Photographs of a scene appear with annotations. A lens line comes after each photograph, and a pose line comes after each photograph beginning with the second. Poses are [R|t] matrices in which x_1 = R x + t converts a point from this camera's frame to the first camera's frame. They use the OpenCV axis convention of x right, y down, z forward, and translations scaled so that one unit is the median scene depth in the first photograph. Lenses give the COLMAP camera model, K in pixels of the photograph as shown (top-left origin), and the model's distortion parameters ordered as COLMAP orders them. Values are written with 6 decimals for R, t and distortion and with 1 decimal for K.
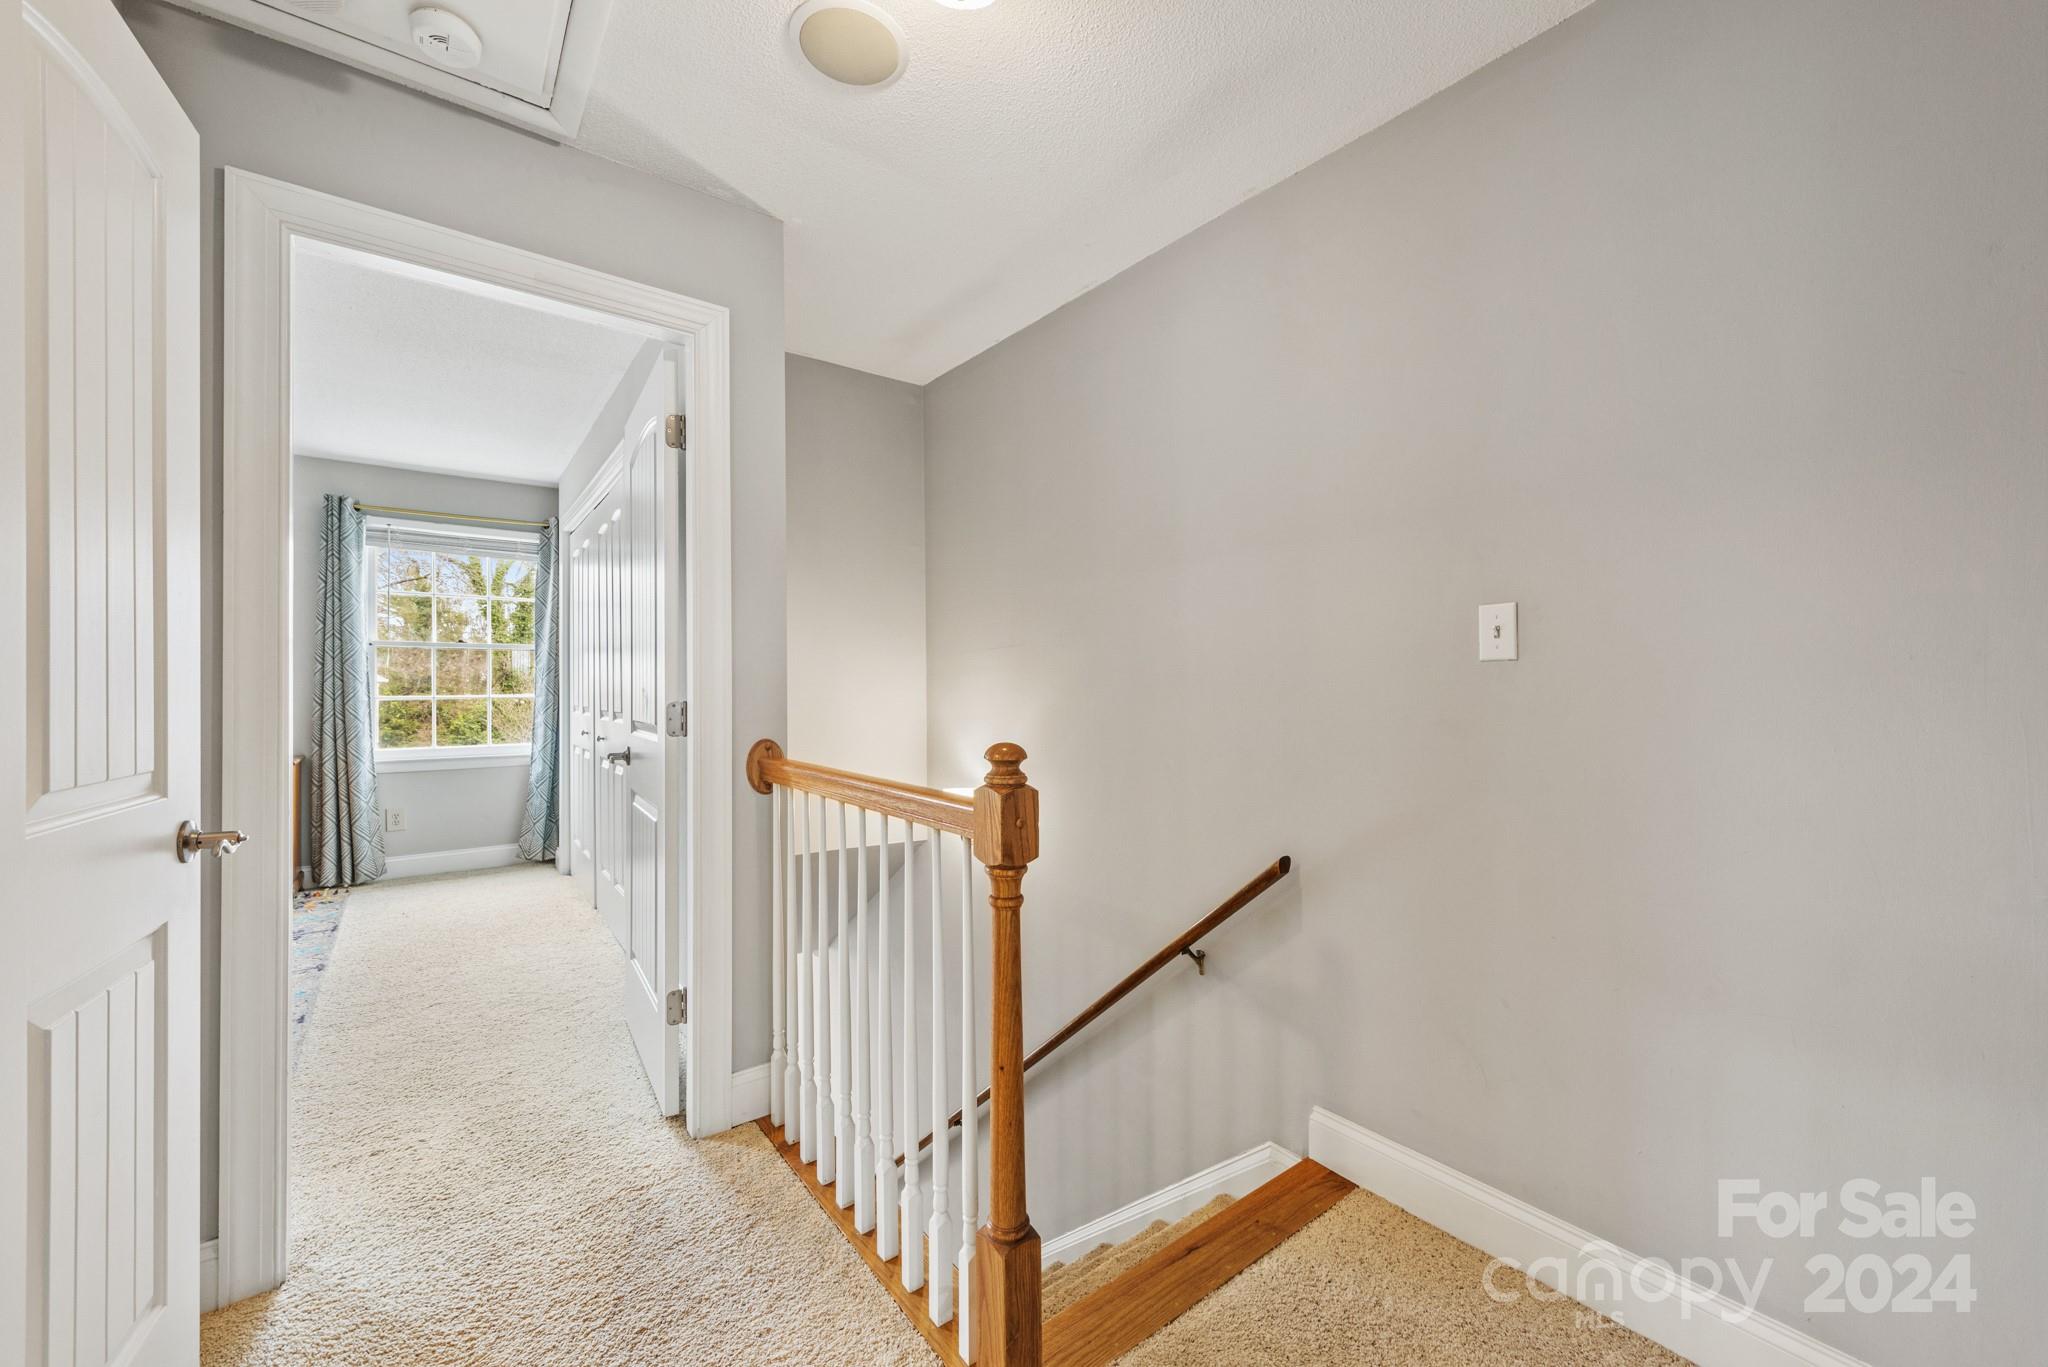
lens RADIAL K [[799.4, 0, 1027.0], [0, 799.4, 683.2], [0, 0, 1]] dist [0.006638, -0.000587]
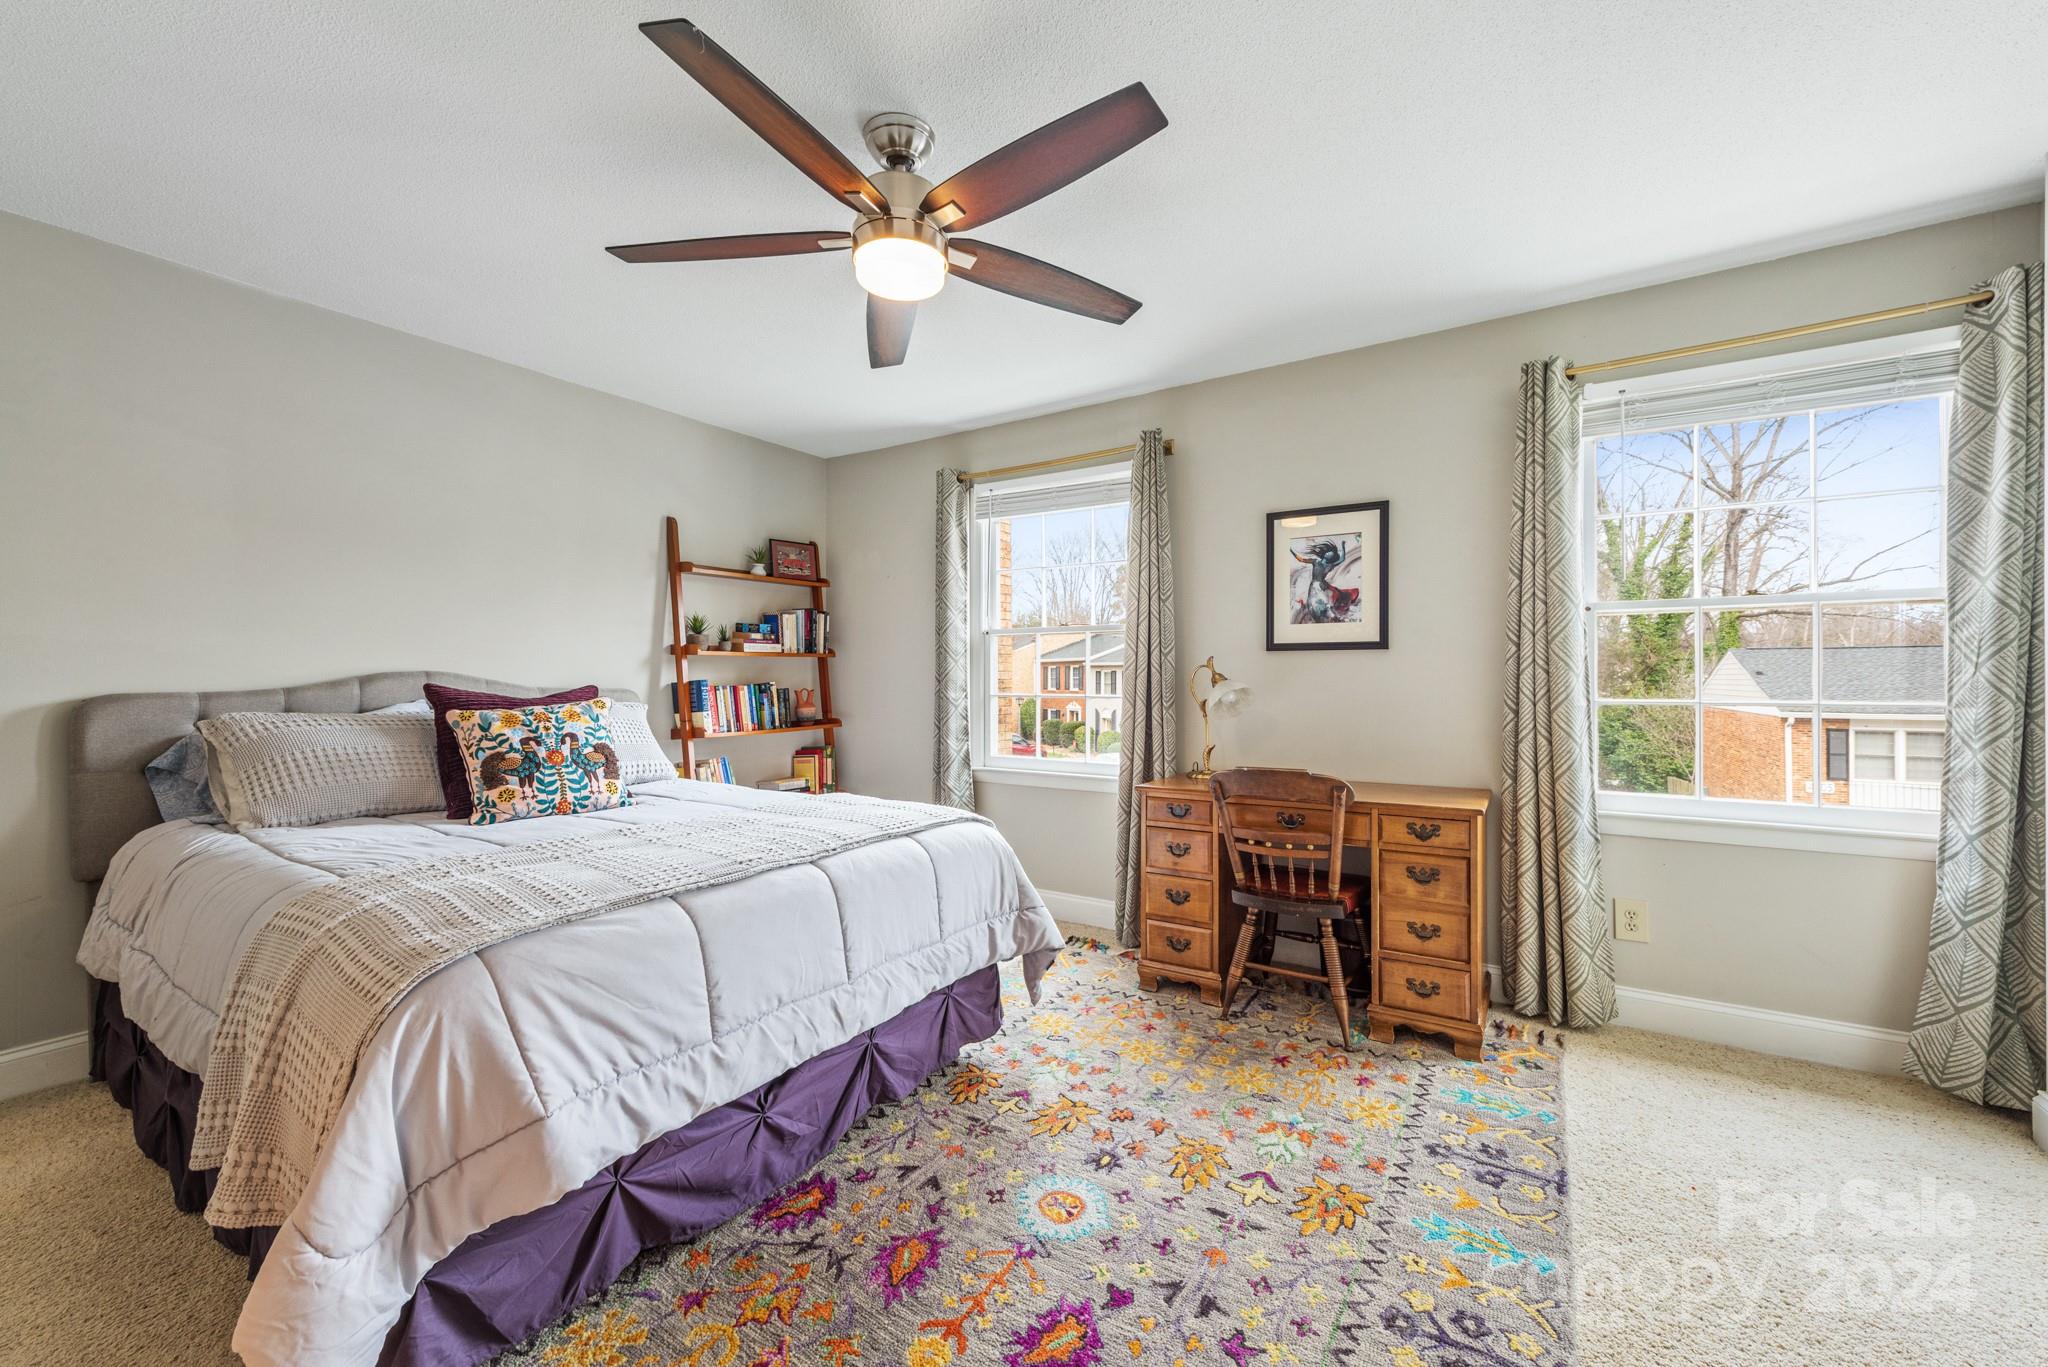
lens RADIAL K [[799.4, 0, 1036.1], [0, 799.4, 682.7], [0, 0, 1]] dist [0.006638, -0.000587]
pose [[0.338309, 0.005138, -0.941021, -0.425429], [0.002119, 0.999978, 0.006222, 0.000319], [0.941033, -0.004099, 0.338291, 0.446893]]
